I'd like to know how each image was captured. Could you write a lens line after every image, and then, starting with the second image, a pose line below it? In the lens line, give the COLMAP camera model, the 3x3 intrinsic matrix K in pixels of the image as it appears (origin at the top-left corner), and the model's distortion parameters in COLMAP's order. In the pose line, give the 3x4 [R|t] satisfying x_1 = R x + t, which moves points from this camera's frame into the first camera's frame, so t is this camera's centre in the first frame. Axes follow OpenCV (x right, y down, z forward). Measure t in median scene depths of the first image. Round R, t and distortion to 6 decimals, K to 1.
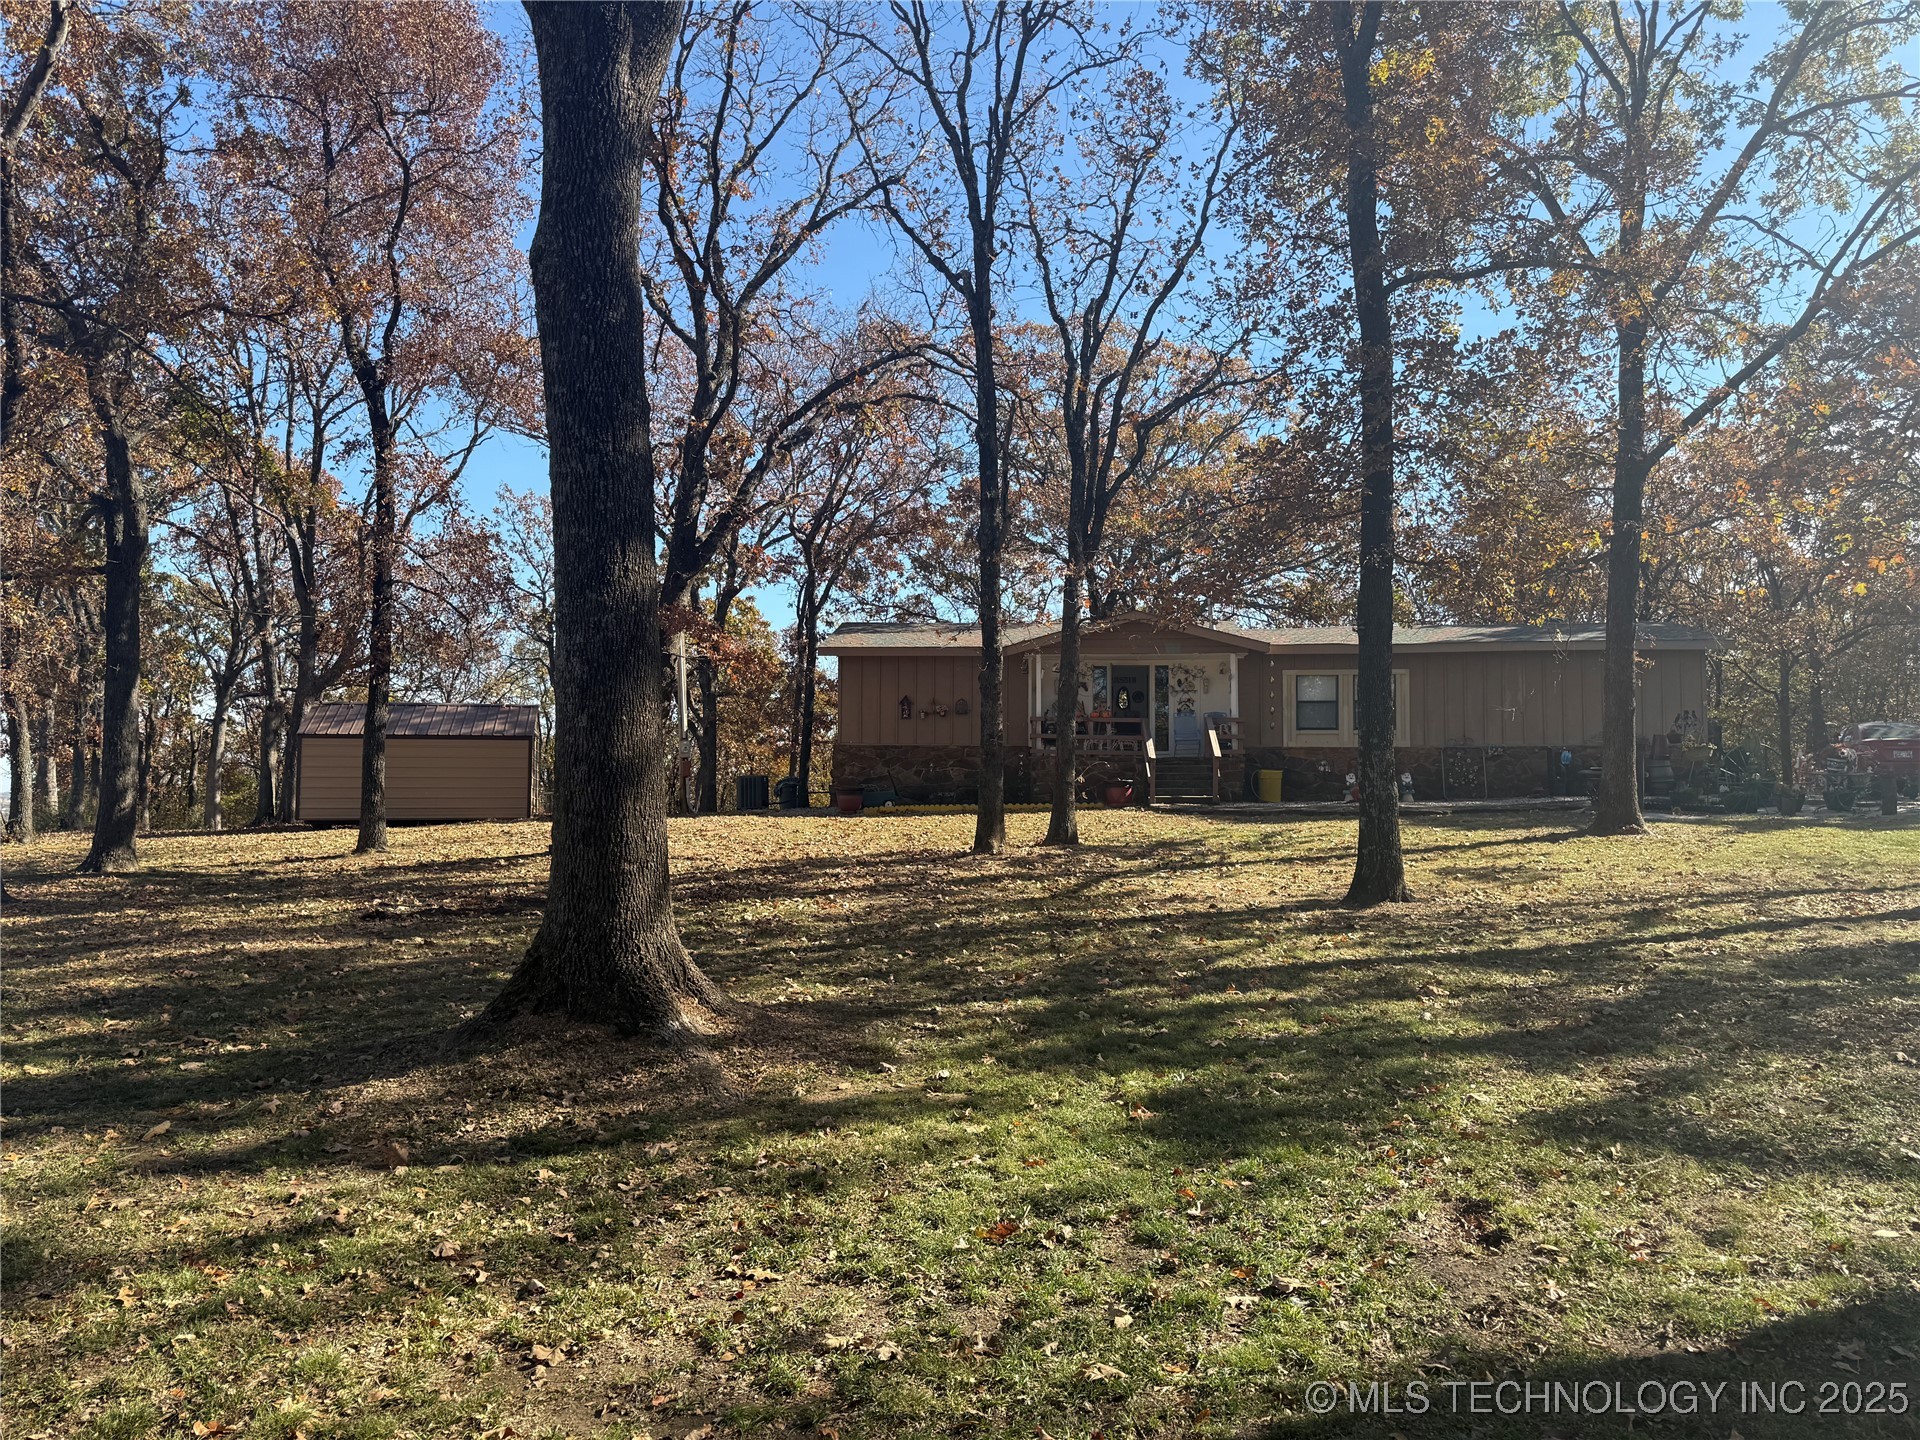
lens RADIAL K [[1338.7, 0, 958.0], [0, 1338.7, 721.6], [0, 0, 1]] dist [0.006416, -0.006545]
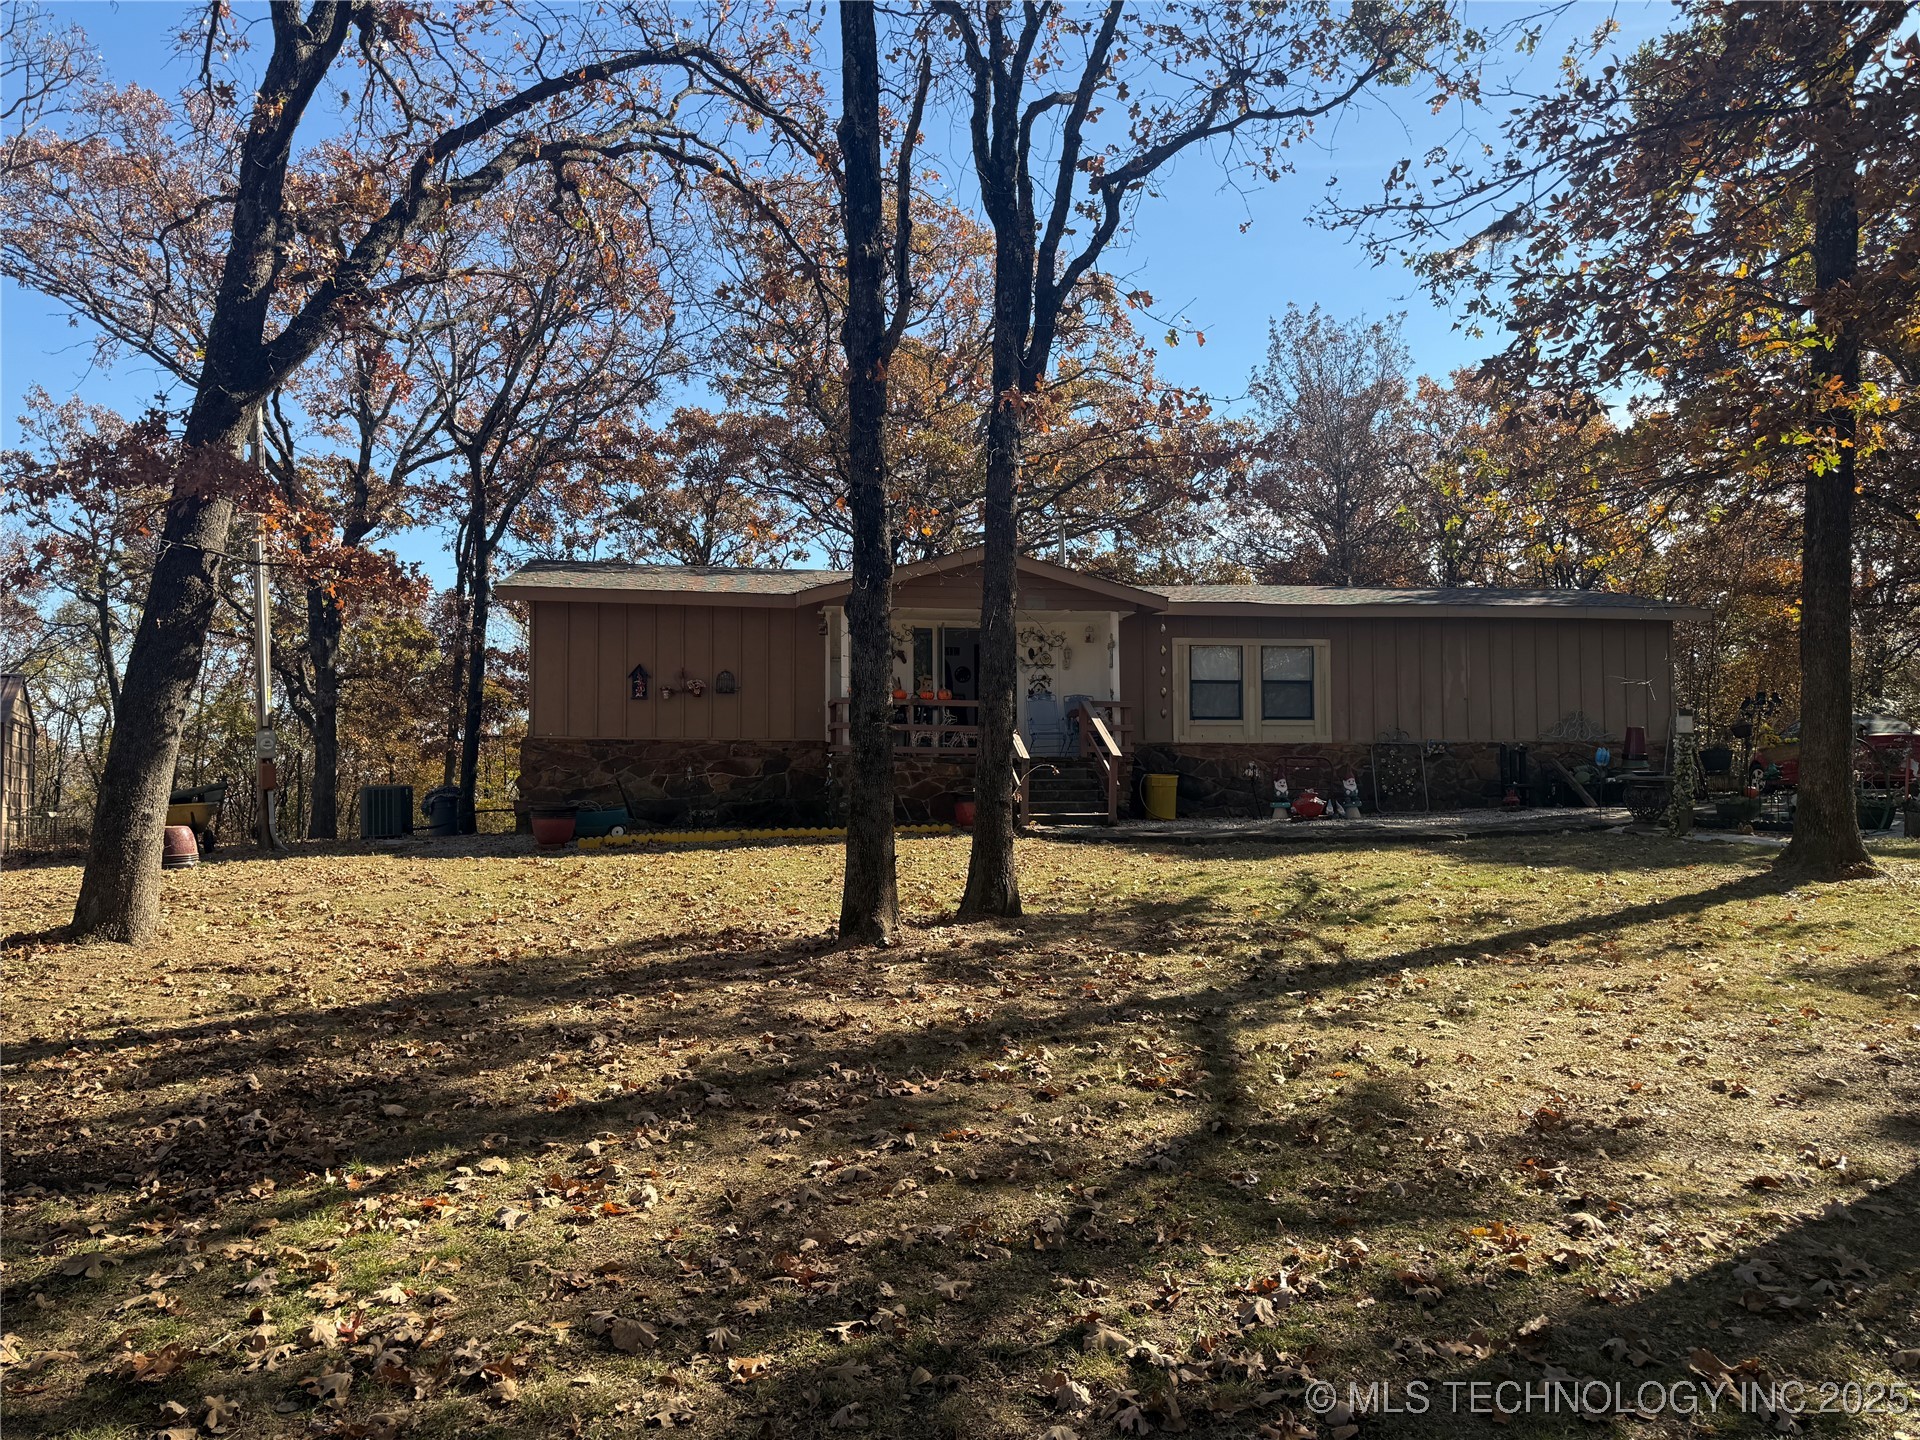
lens RADIAL K [[1338.7, 0, 965.1], [0, 1338.7, 721.7], [0, 0, 1]] dist [0.006416, -0.006545]
pose [[0.969348, 0.006073, 0.245617, -0.045287], [-0.005828, 0.999982, -0.001724, 0.009443], [-0.245623, 0.000240, 0.969365, 0.326846]]
